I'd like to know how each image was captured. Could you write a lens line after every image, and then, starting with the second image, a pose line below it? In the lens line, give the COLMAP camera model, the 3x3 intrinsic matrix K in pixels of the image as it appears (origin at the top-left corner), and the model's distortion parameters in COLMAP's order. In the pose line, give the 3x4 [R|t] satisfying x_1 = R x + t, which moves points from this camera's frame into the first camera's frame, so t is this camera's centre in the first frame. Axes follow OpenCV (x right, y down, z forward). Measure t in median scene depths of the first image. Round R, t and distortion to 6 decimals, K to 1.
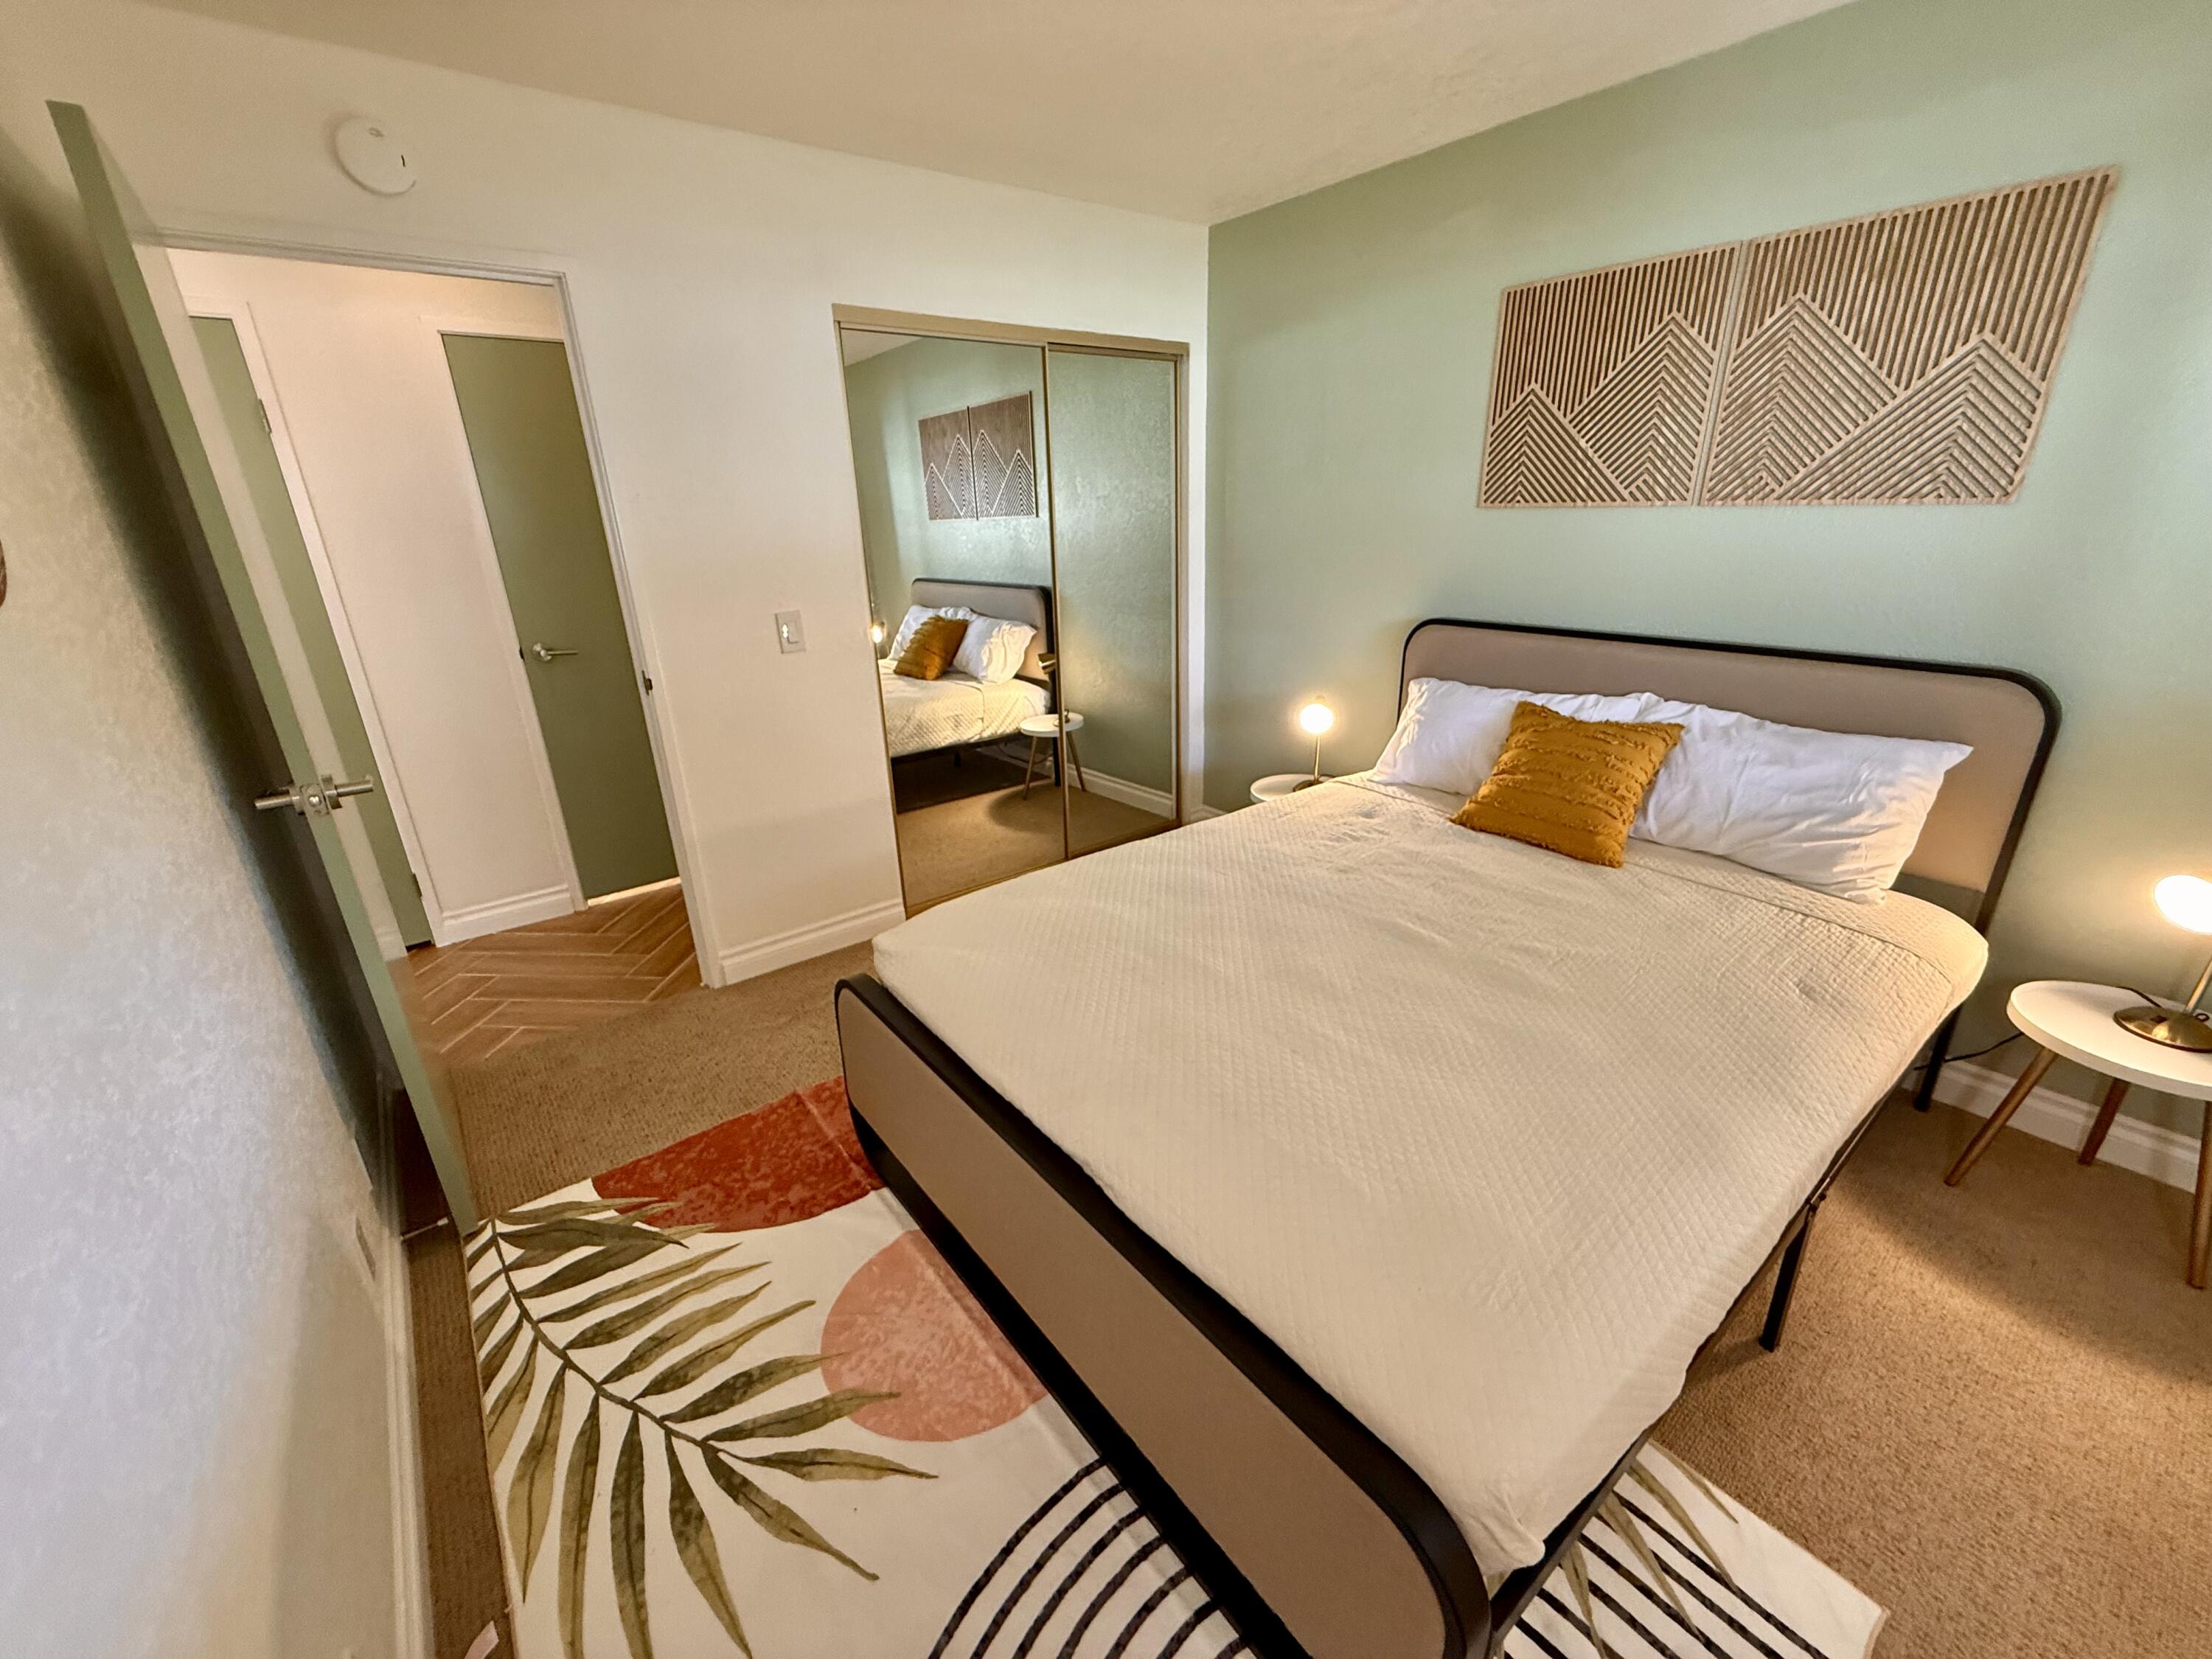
lens RADIAL K [[880.3, 0, 1109.2], [0, 880.3, 831.1], [0, 0, 1]] dist [0.002174, 0.000286]
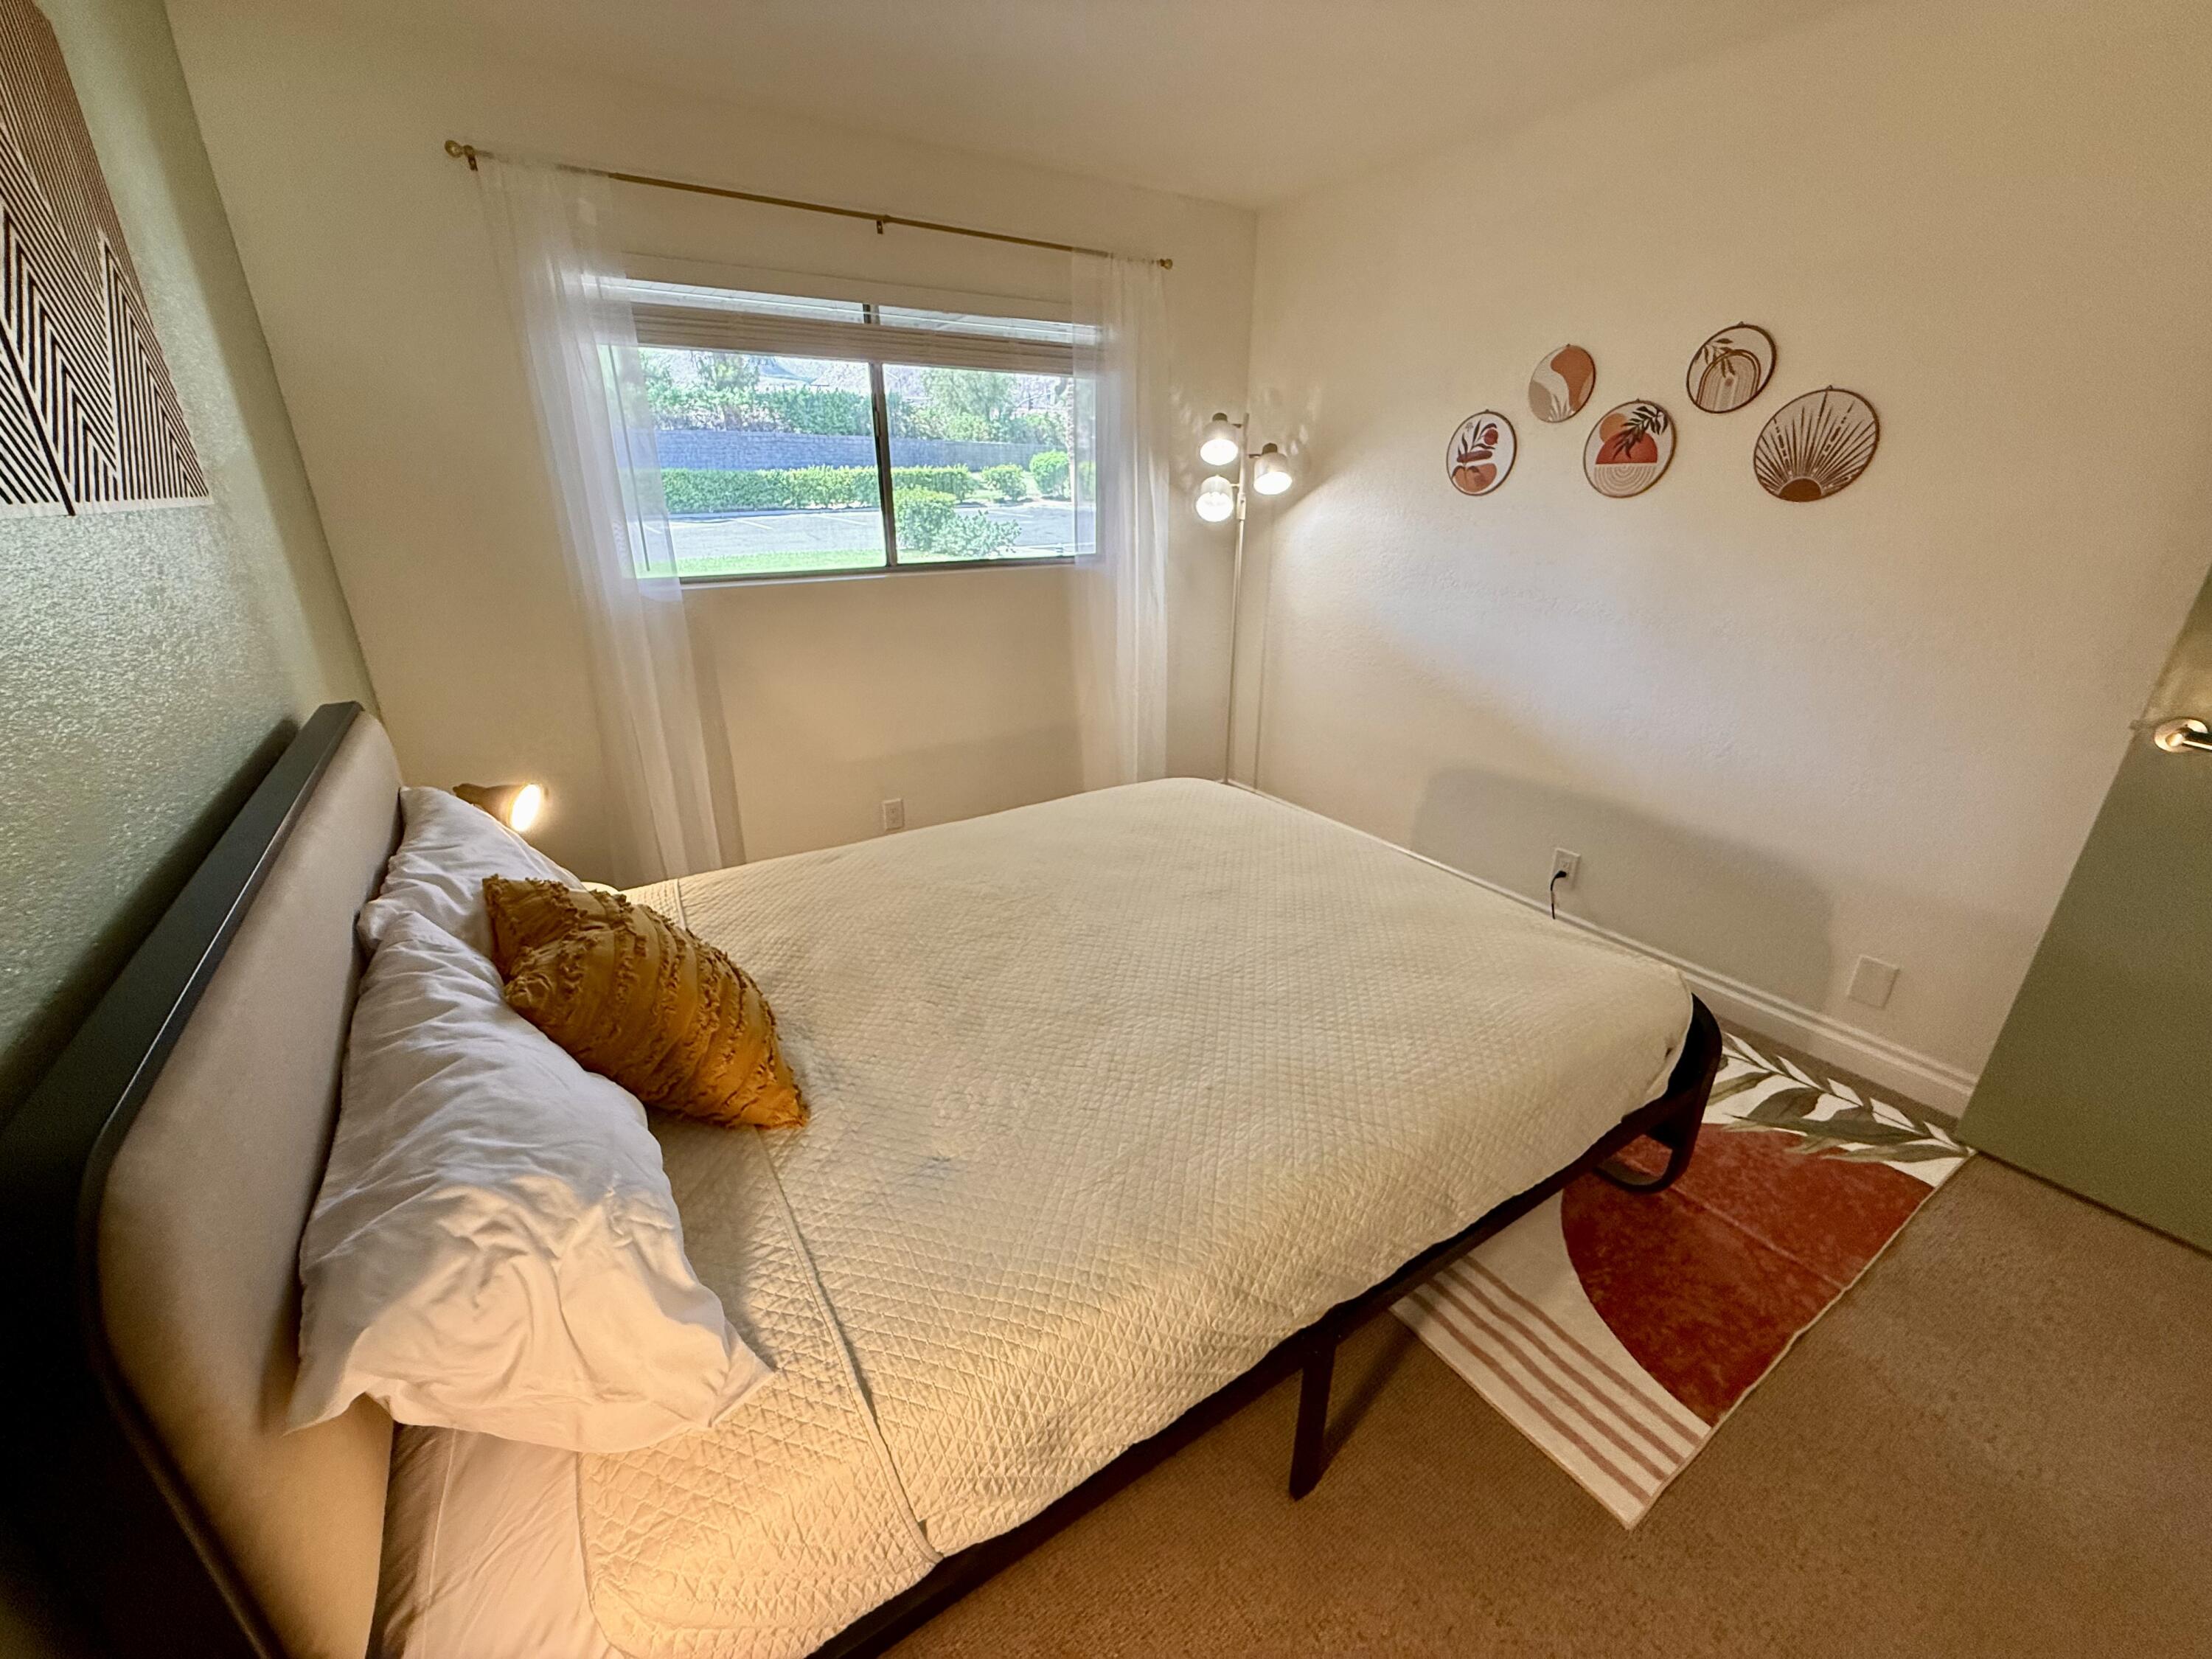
lens RADIAL K [[885.2, 0, 1104.4], [0, 885.2, 833.9], [0, 0, 1]] dist [-0.001252, -0.000069]
pose [[-0.994466, -0.008632, 0.104704, 0.205394], [0.064374, 0.737553, 0.672214, -0.629241], [-0.083027, 0.675234, -0.732916, 1.699433]]
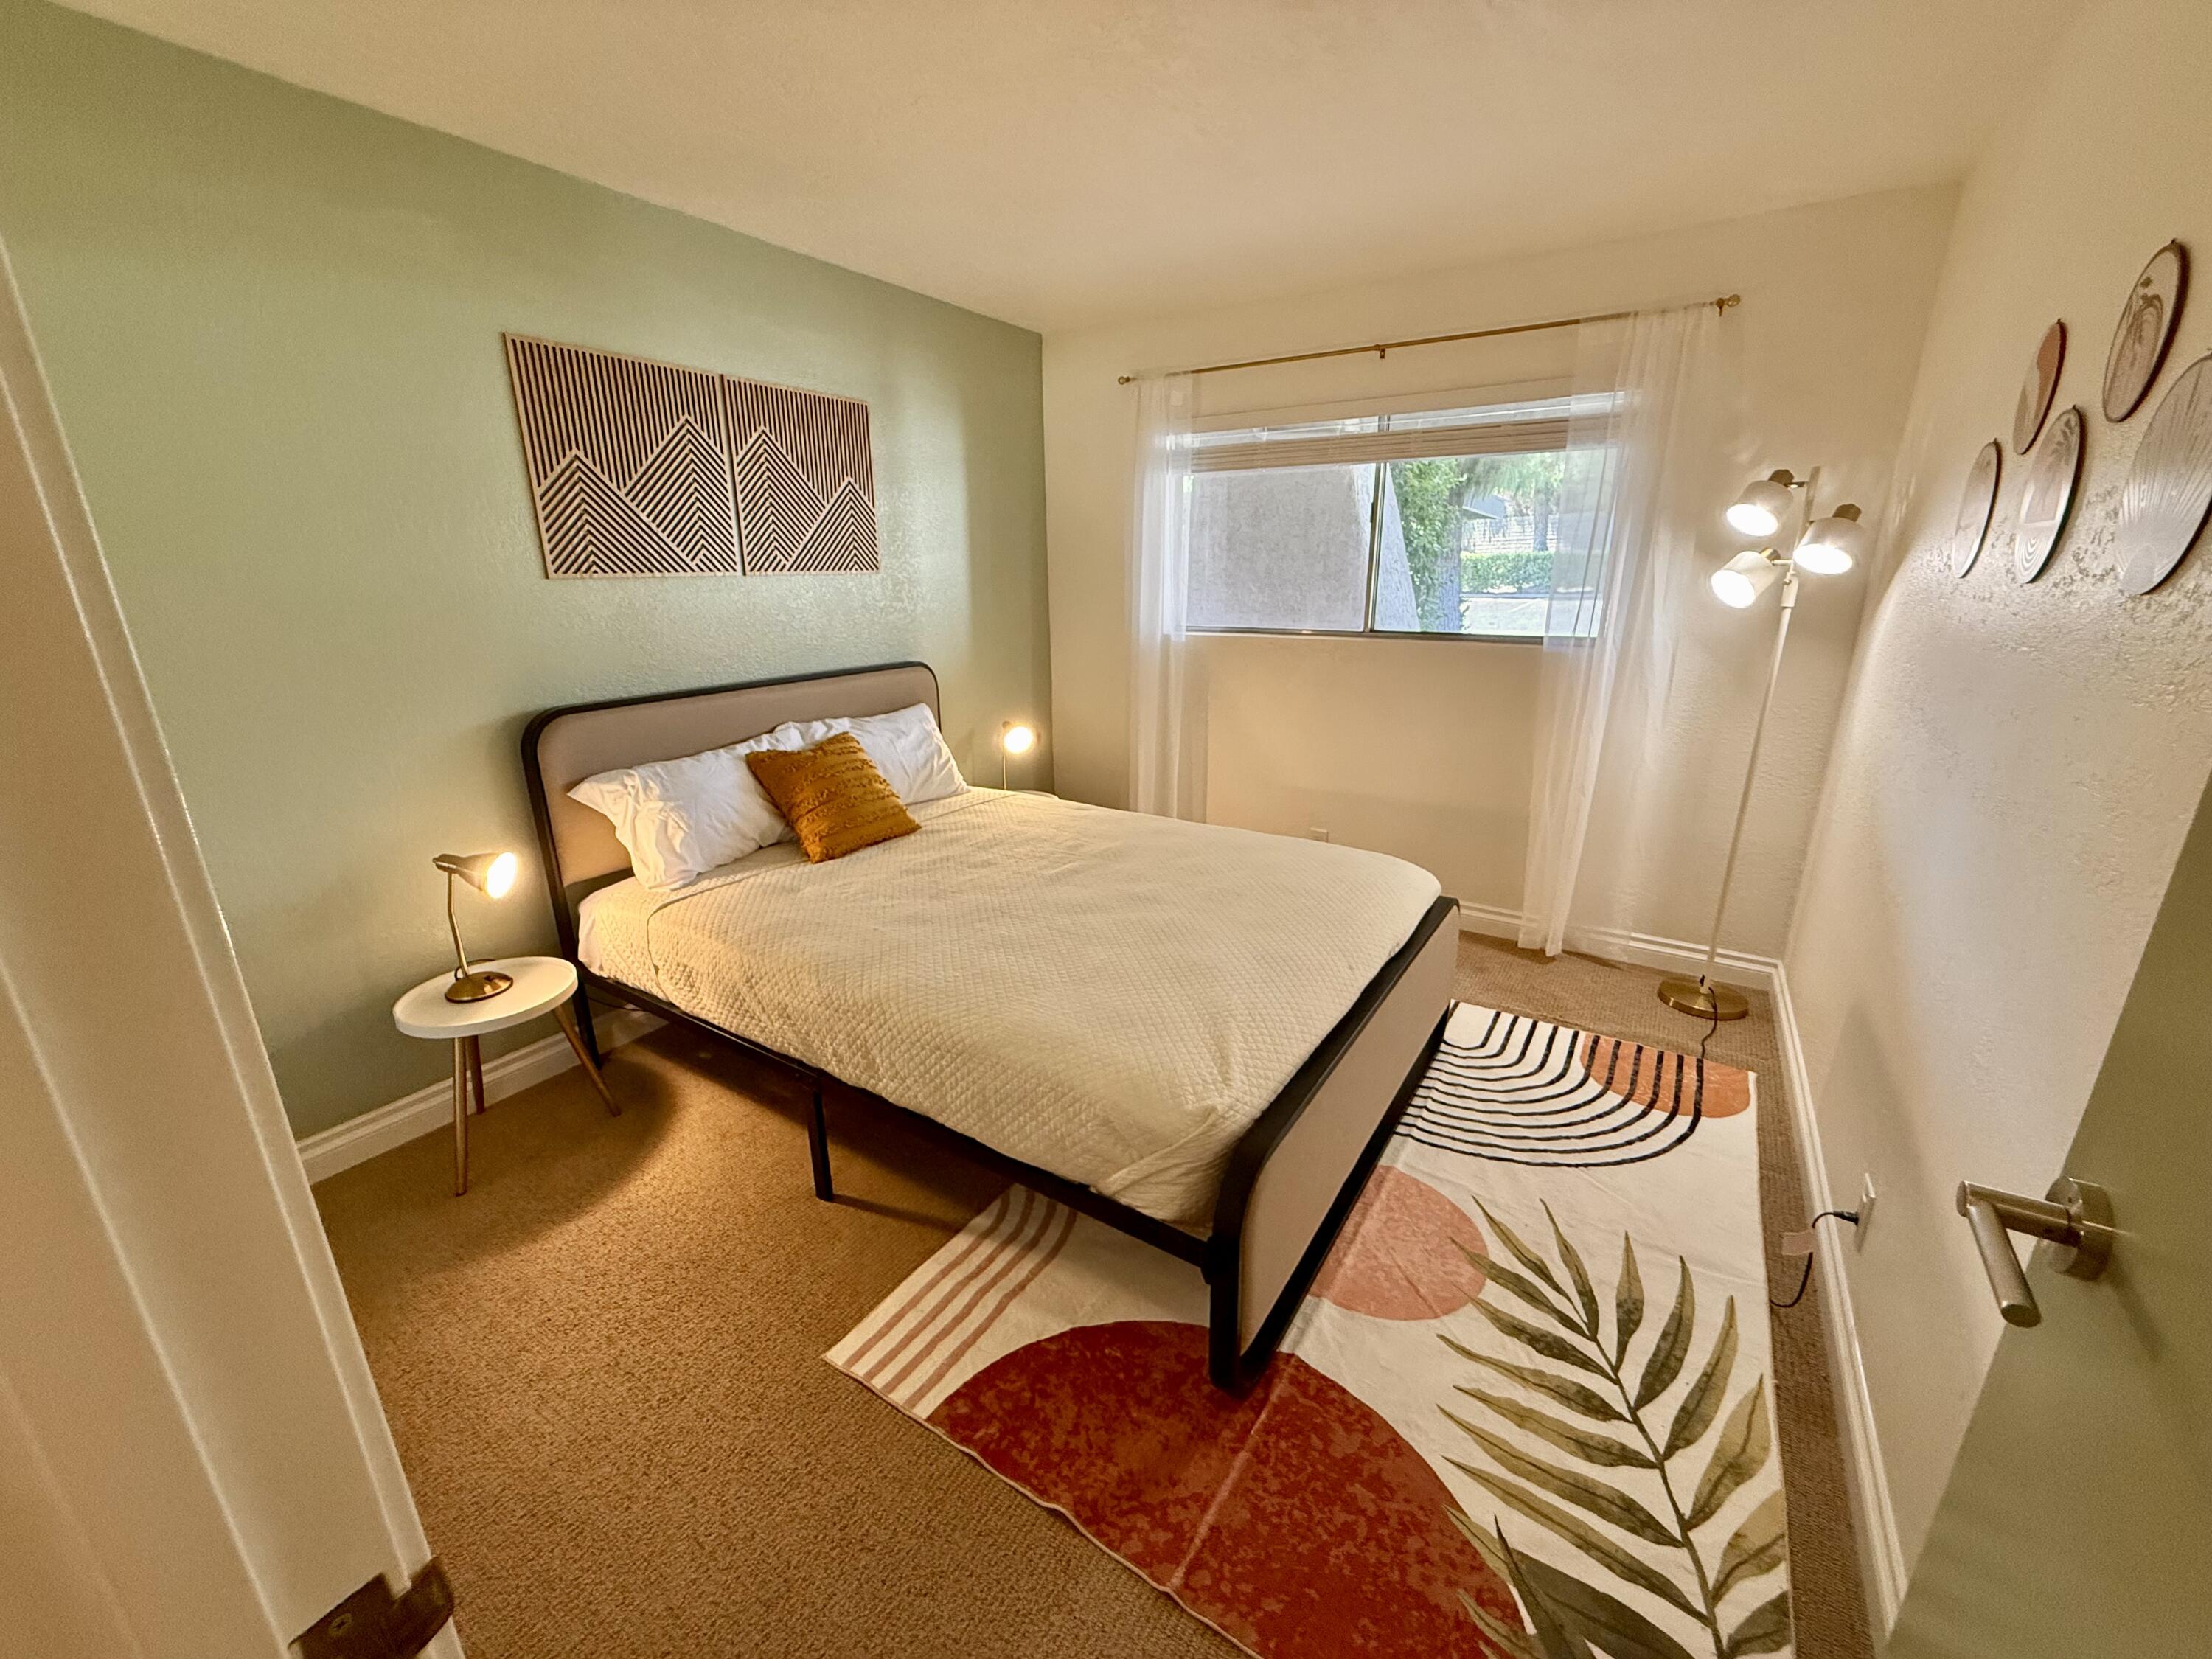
lens RADIAL K [[885.2, 0, 1104.4], [0, 885.2, 833.9], [0, 0, 1]] dist [-0.001252, -0.000069]
pose [[-0.313859, -0.247694, 0.916592, -0.930373], [0.354449, 0.865015, 0.355127, -0.404800], [-0.880828, 0.436345, -0.183698, 1.201268]]
